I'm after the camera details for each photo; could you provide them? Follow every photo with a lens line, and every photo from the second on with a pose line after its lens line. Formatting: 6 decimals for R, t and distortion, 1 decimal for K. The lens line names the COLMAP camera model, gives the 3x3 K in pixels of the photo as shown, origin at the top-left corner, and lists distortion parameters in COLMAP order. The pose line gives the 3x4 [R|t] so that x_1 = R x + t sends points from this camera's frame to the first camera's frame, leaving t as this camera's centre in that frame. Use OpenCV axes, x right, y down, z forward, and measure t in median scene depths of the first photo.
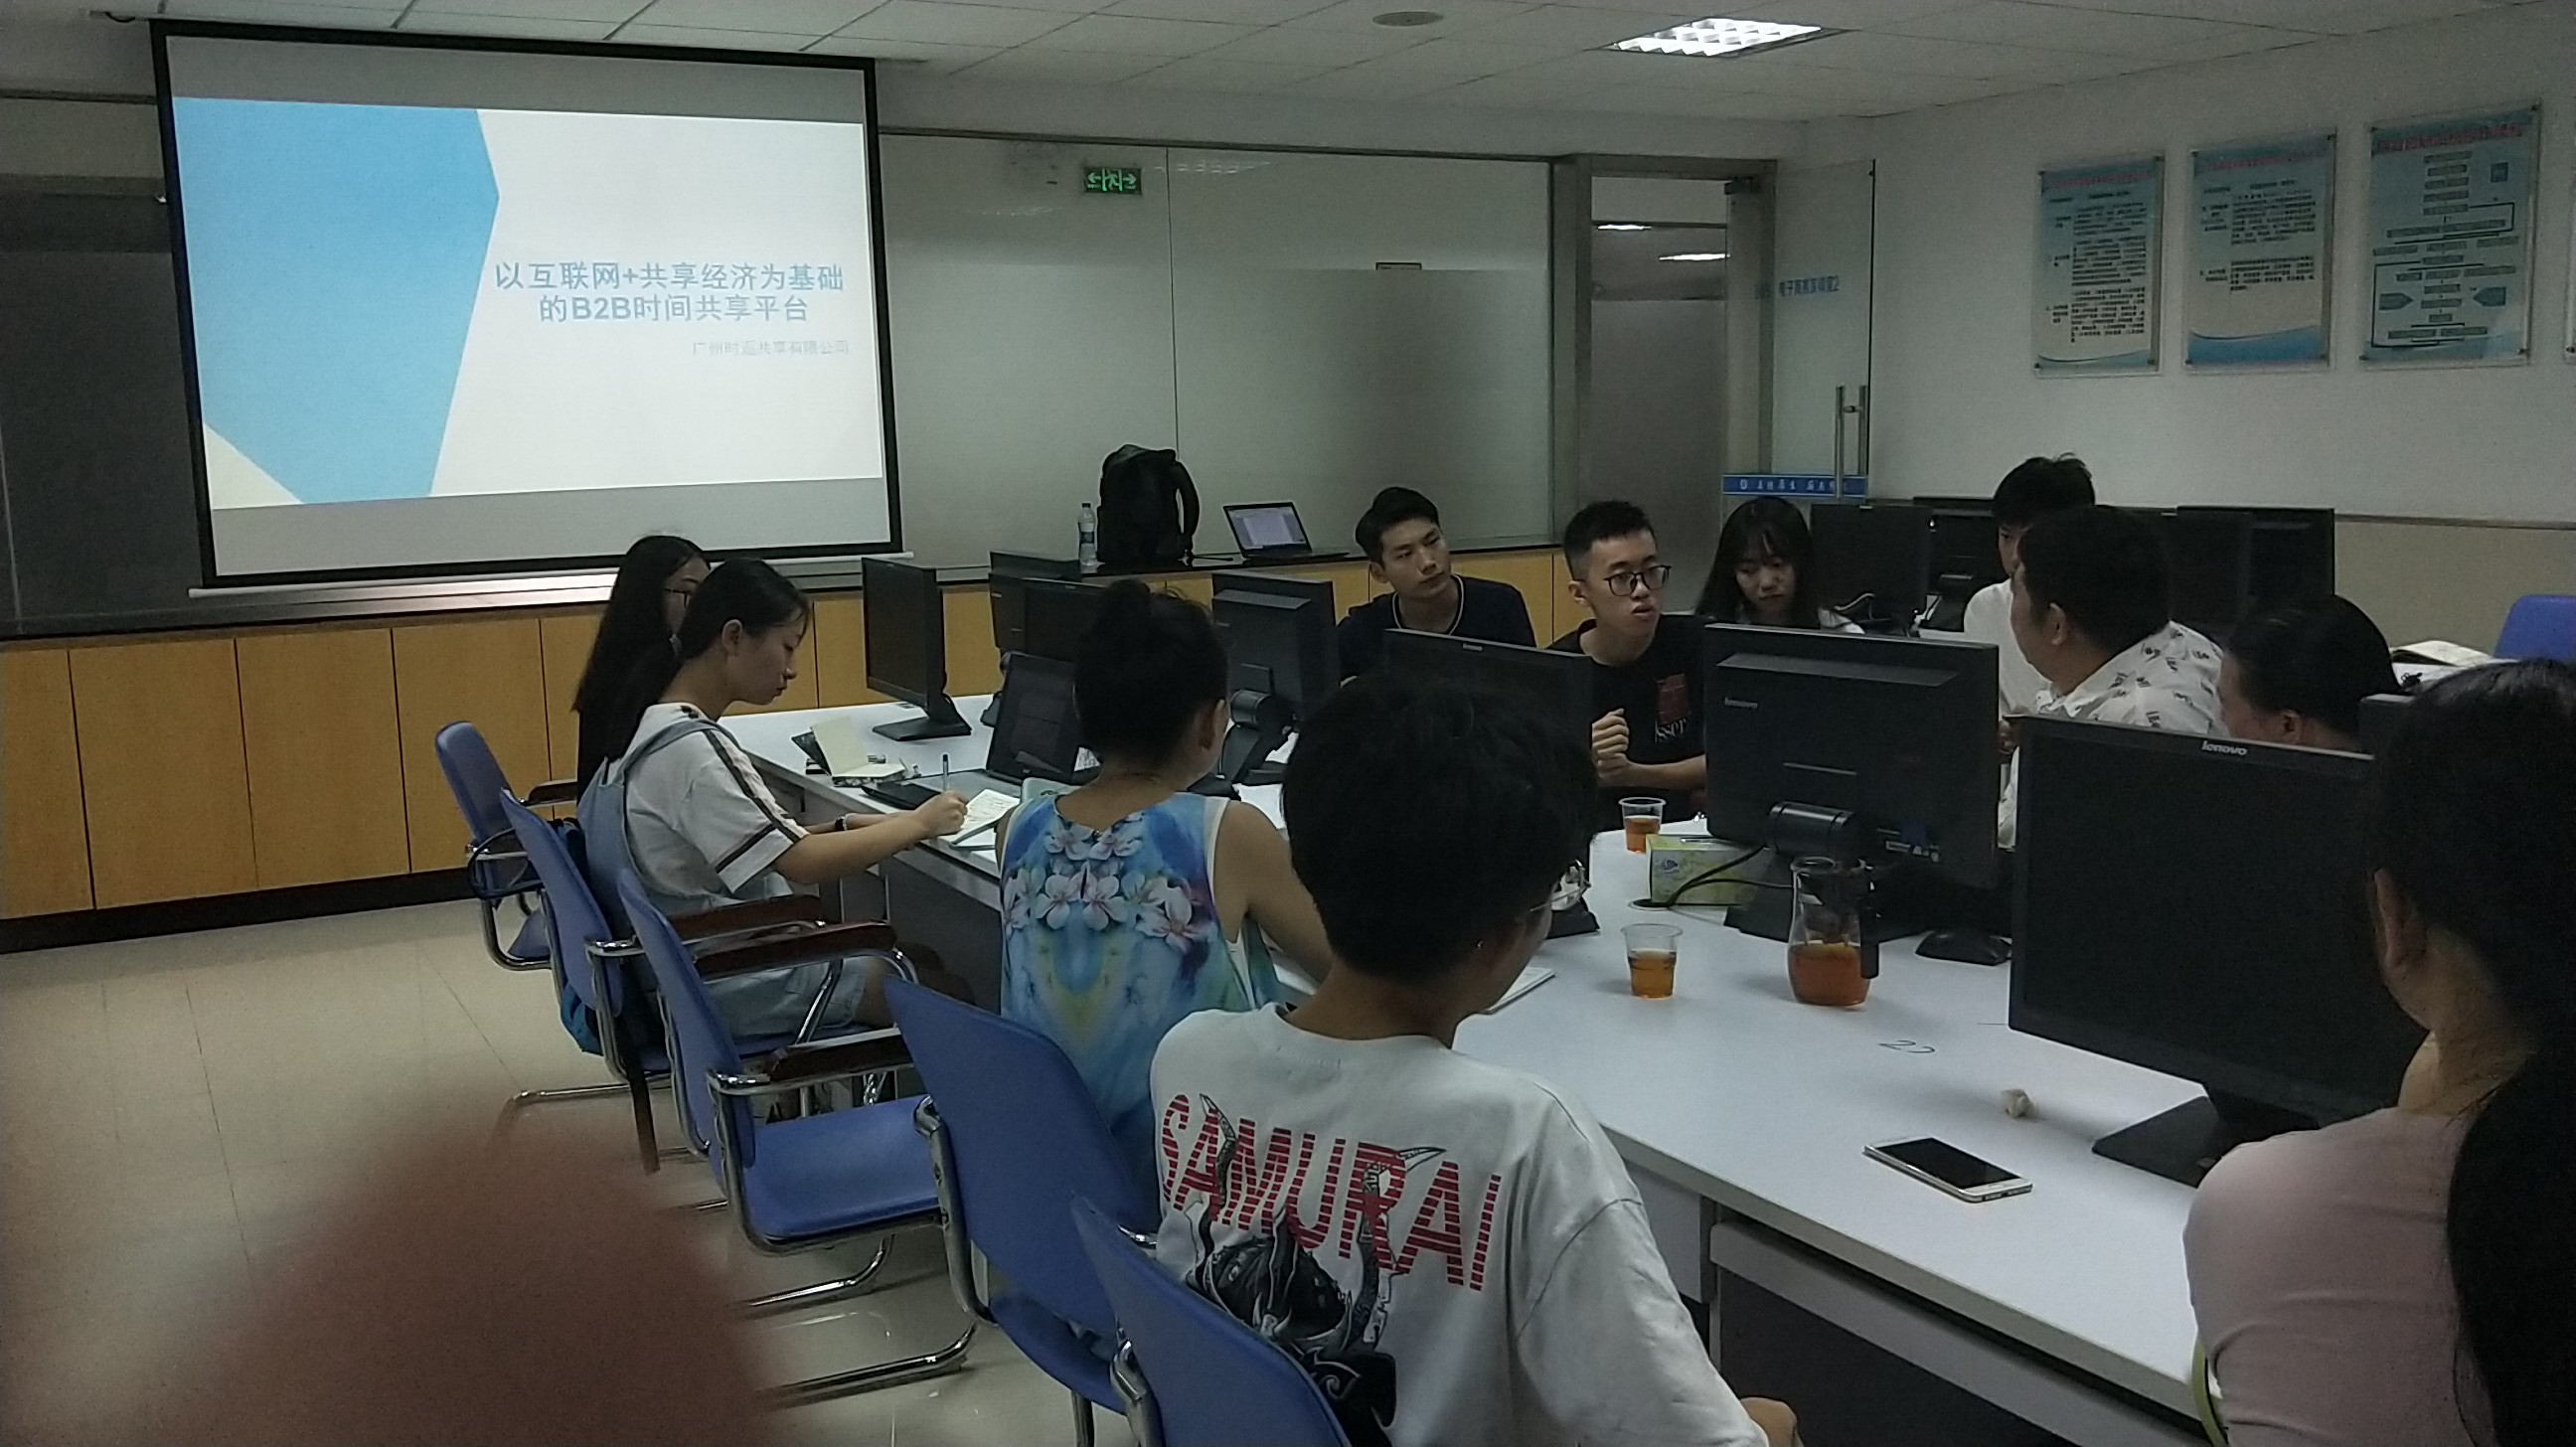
lens RADIAL K [[2169.9, 0, 1288.0], [0, 2169.9, 723.5], [0, 0, 1]] dist [0.006883, -0.060282]
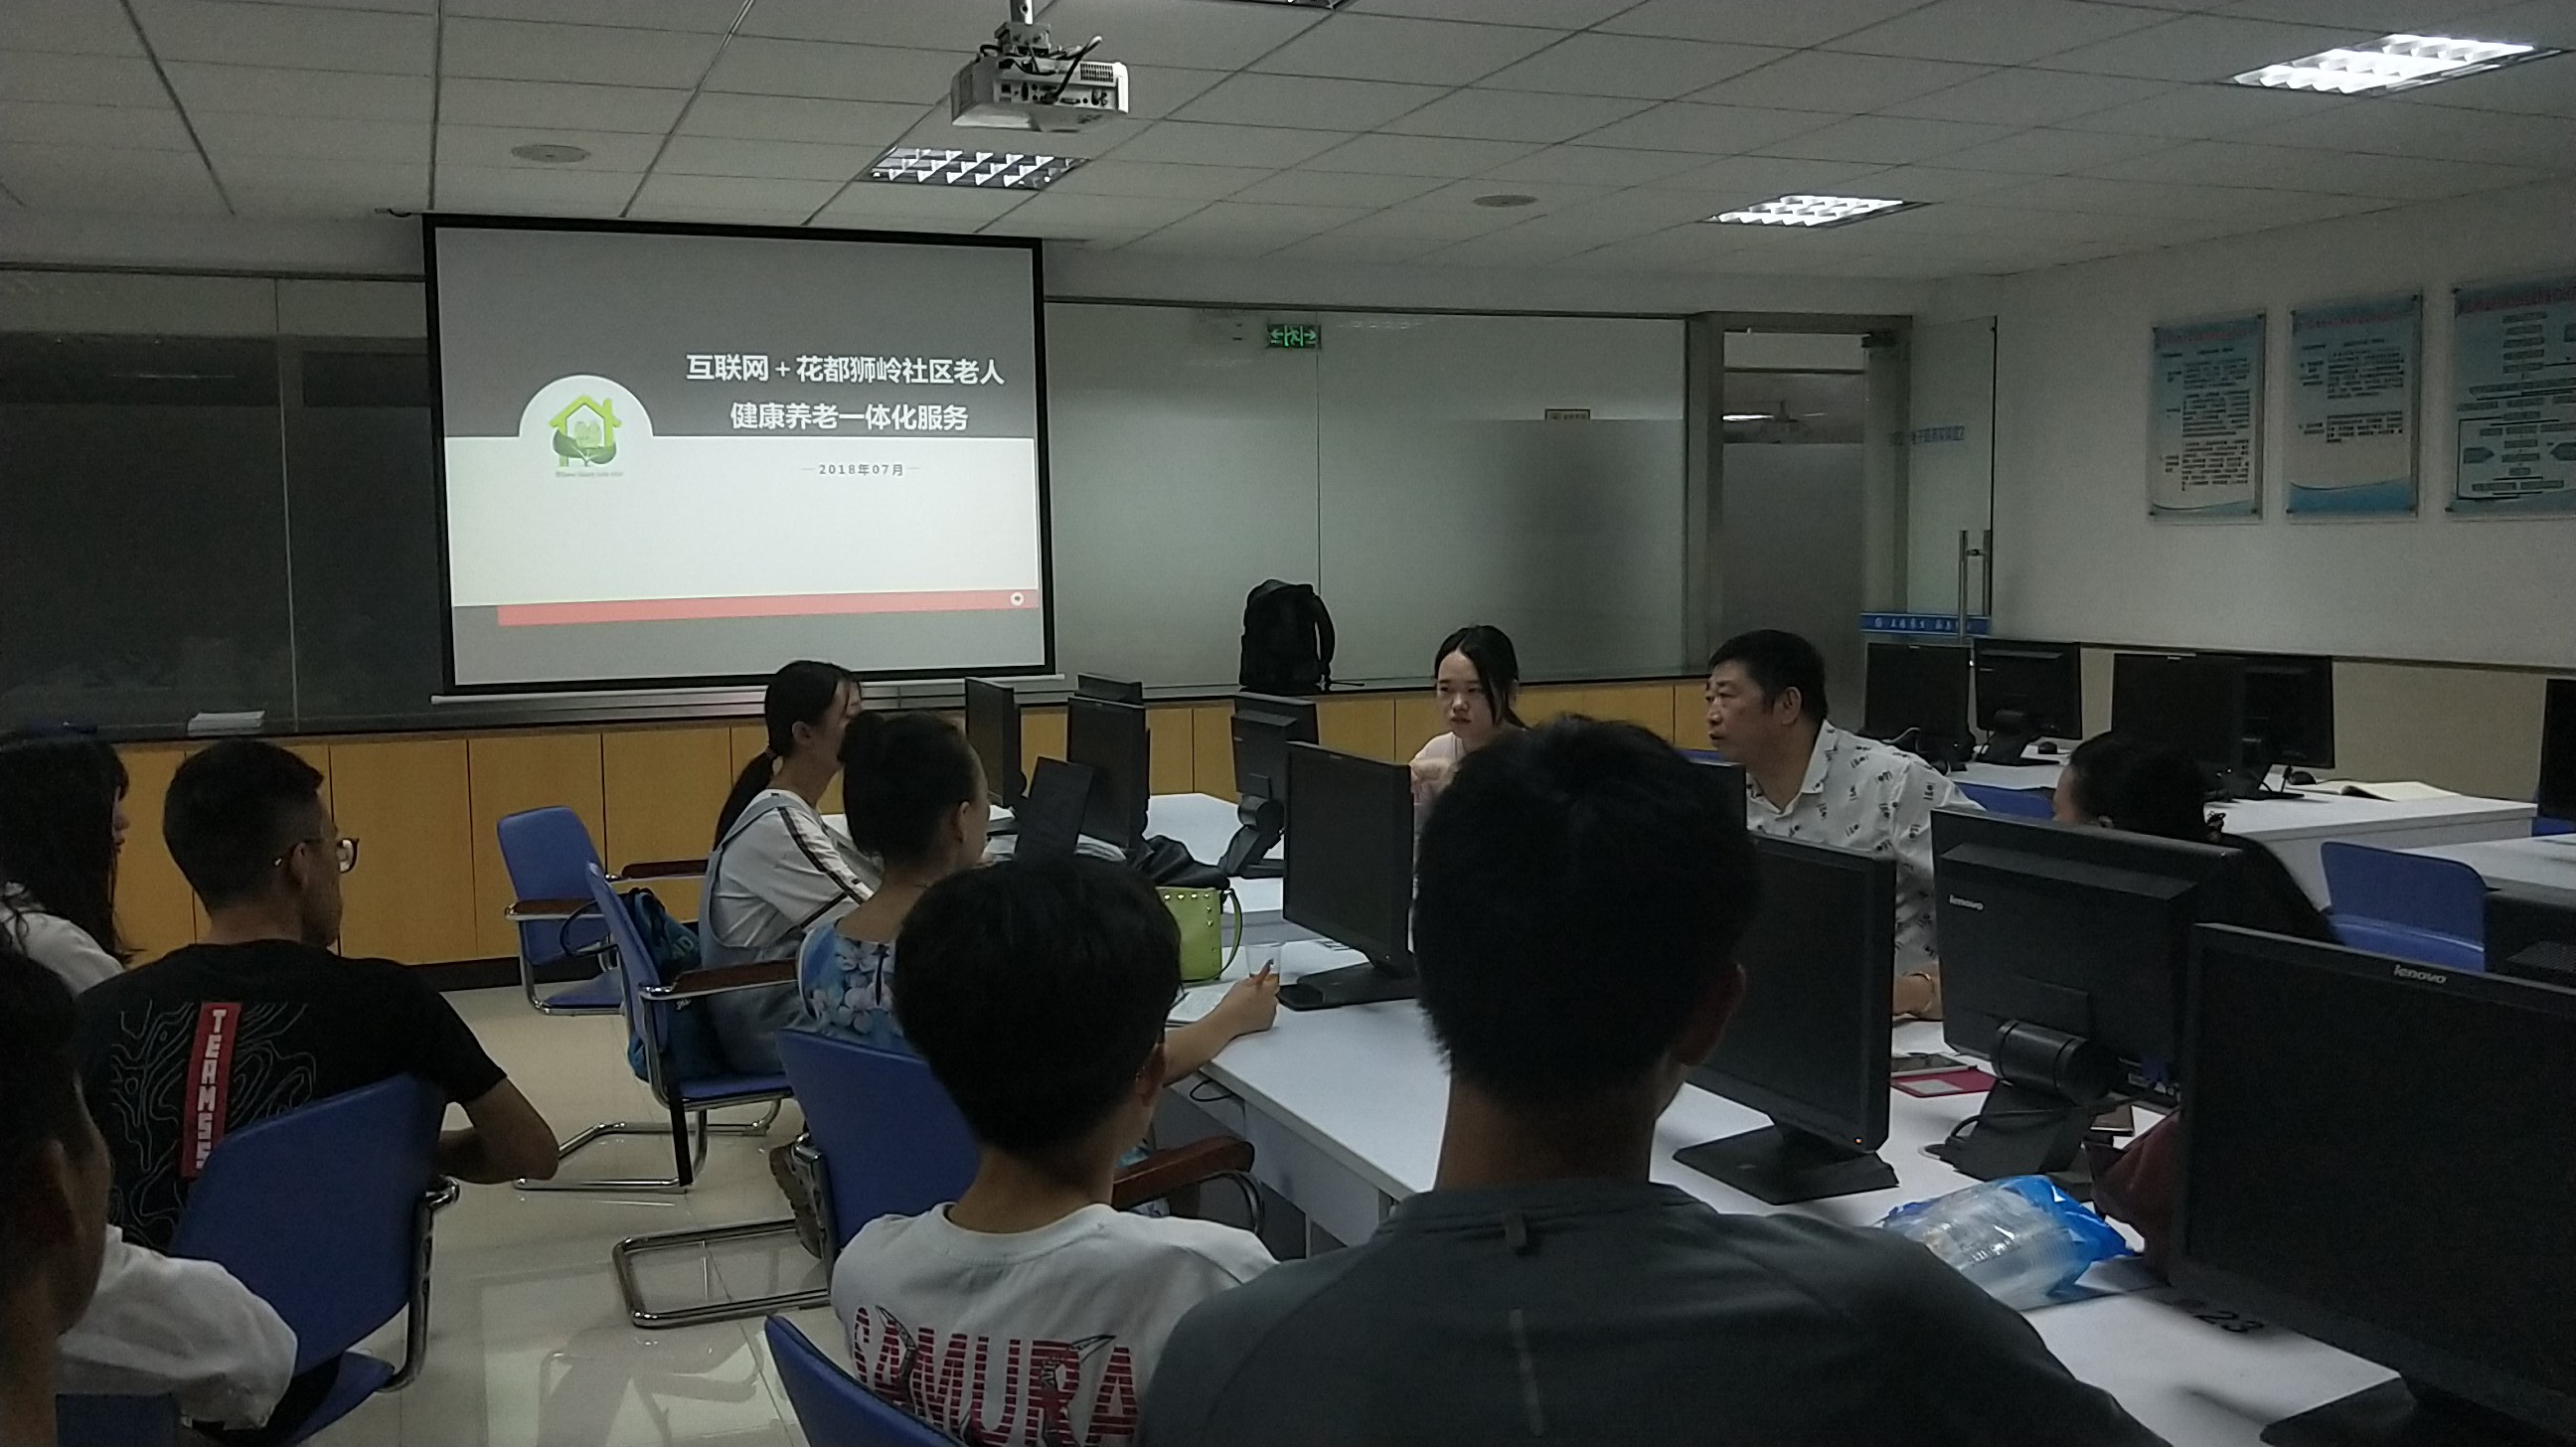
lens RADIAL K [[2135.7, 0, 1288.0], [0, 2135.7, 723.5], [0, 0, 1]] dist [0.009127, -0.061747]
pose [[0.991471, 0.019457, -0.128868, 0.079757], [-0.026747, 0.998124, -0.055082, 0.003175], [0.127555, 0.058059, 0.990131, -0.065765]]
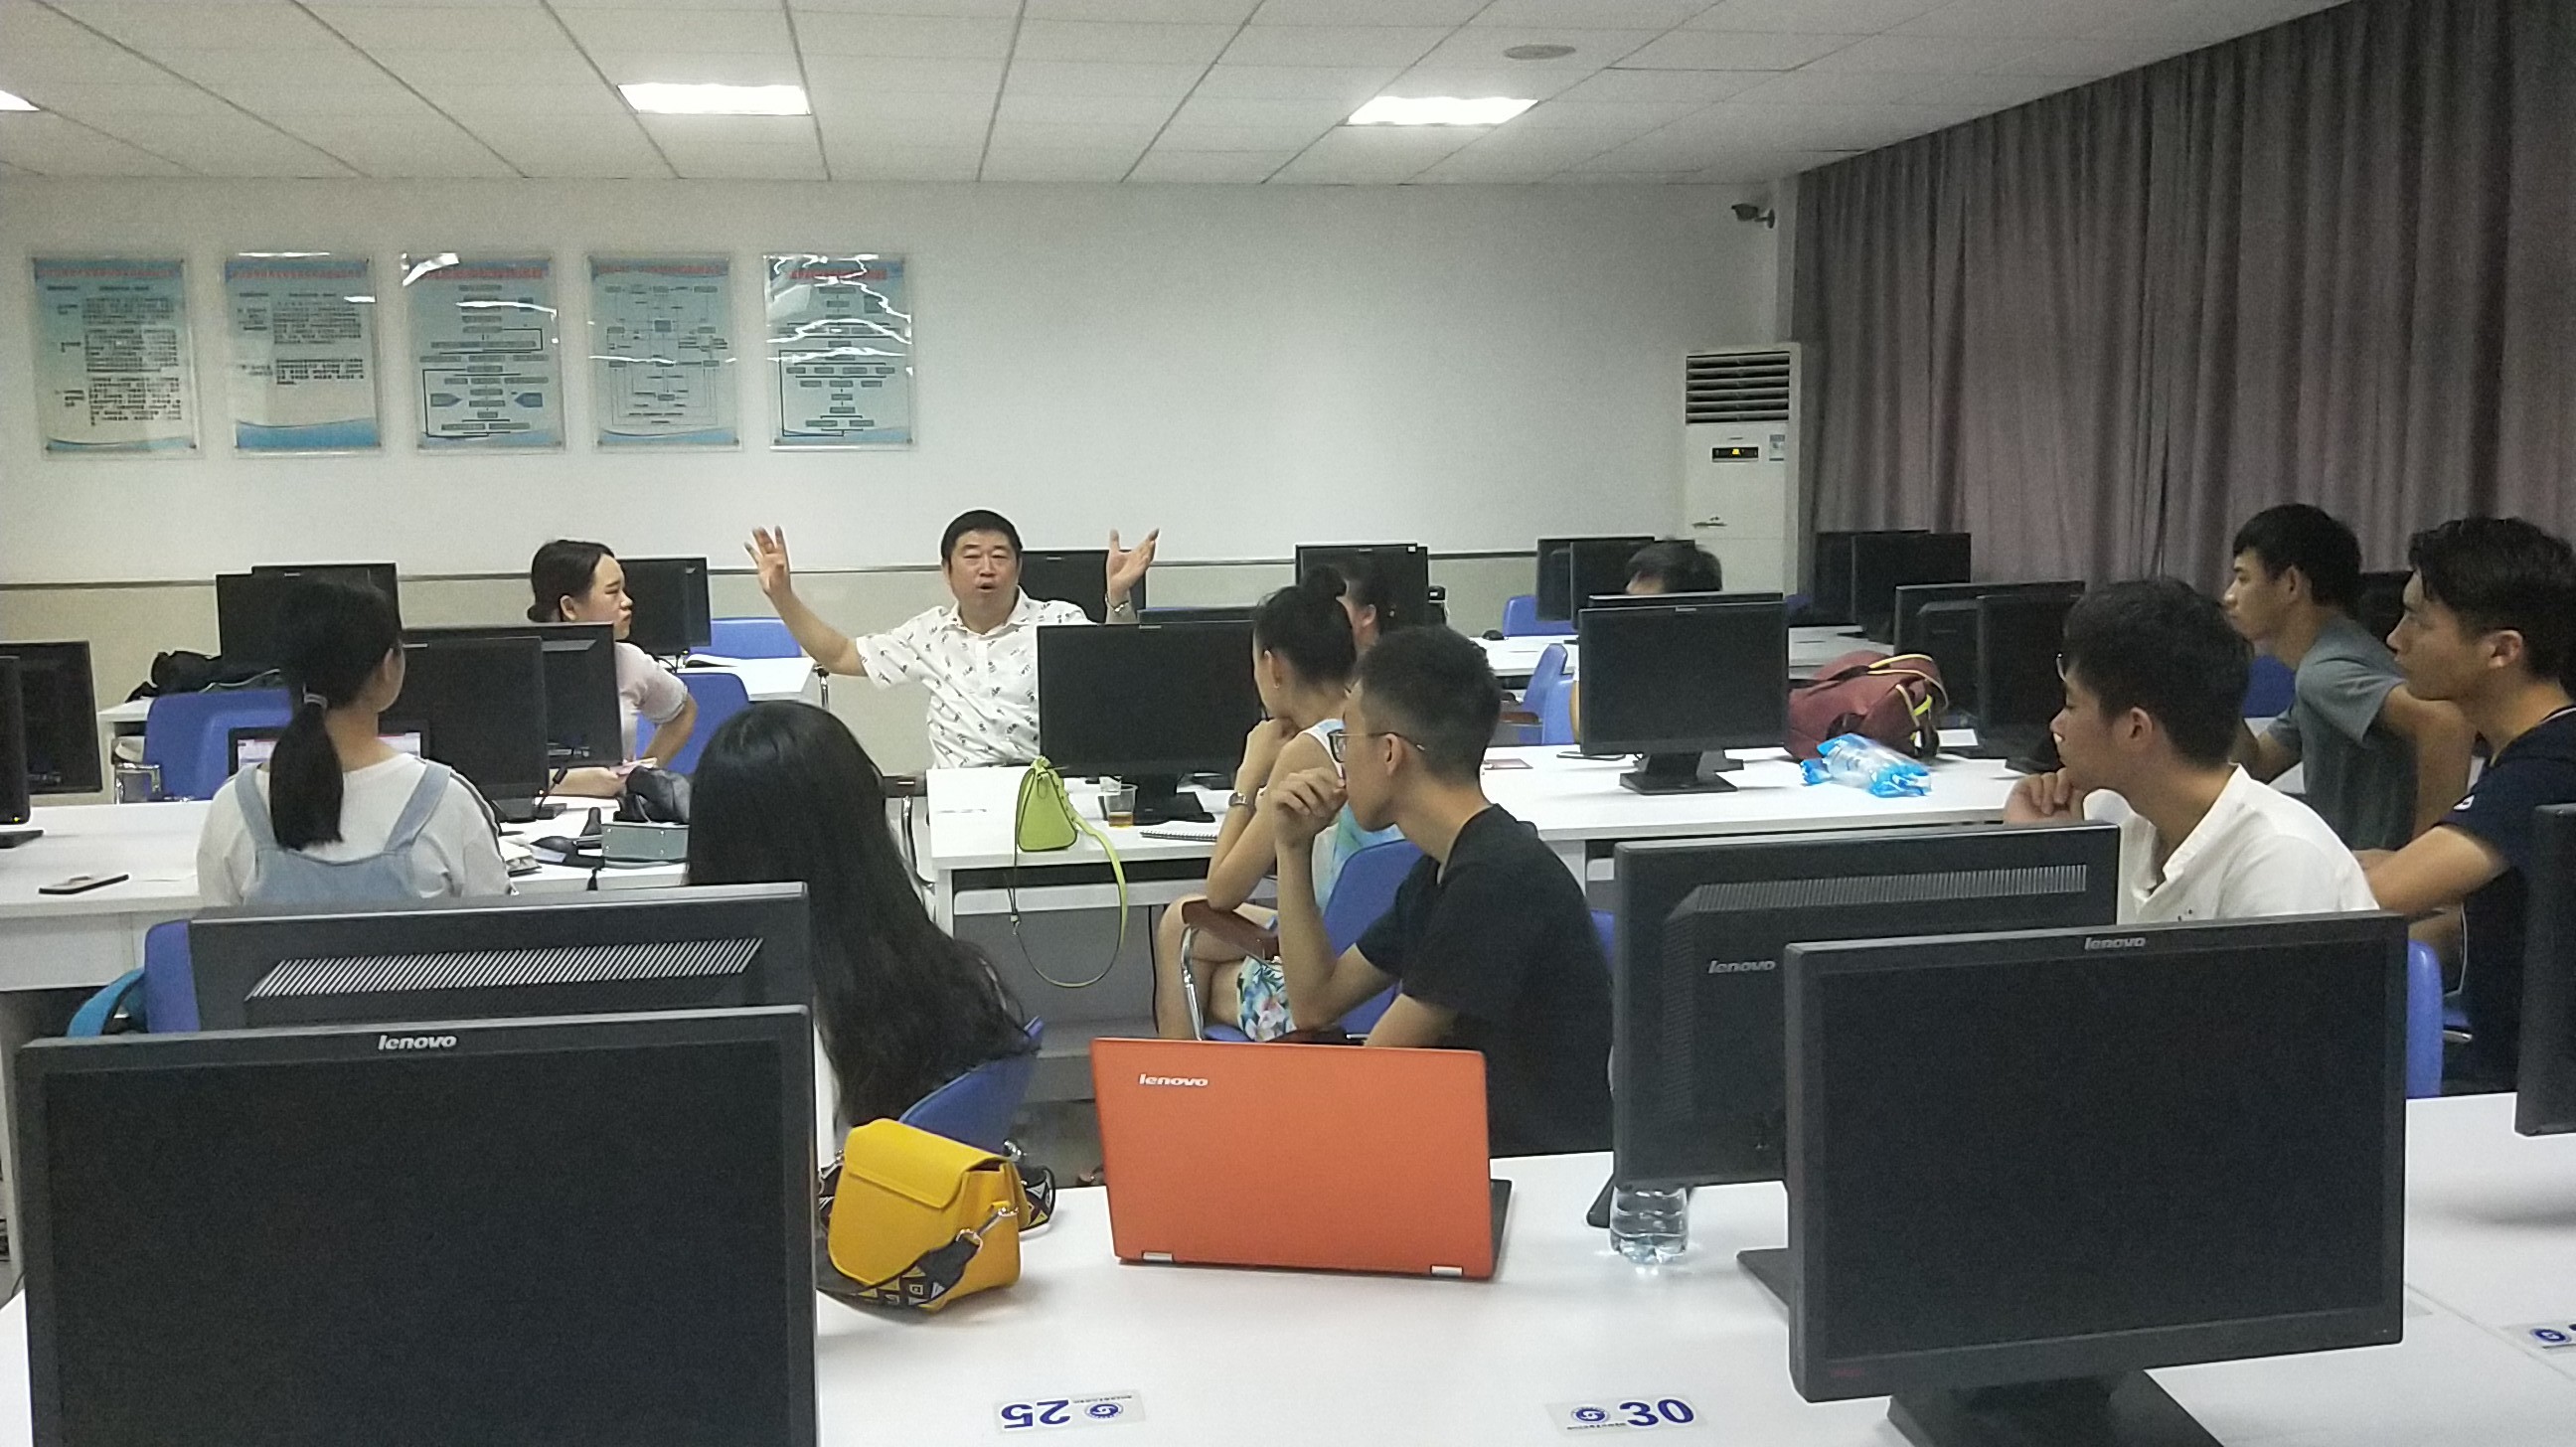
lens RADIAL K [[2169.9, 0, 1288.0], [0, 2169.9, 723.5], [0, 0, 1]] dist [0.006883, -0.060282]
pose [[0.328027, -0.096169, 0.939761, -0.489309], [0.140103, 0.988756, 0.052279, -0.010055], [-0.934221, 0.114514, 0.337812, 0.149036]]
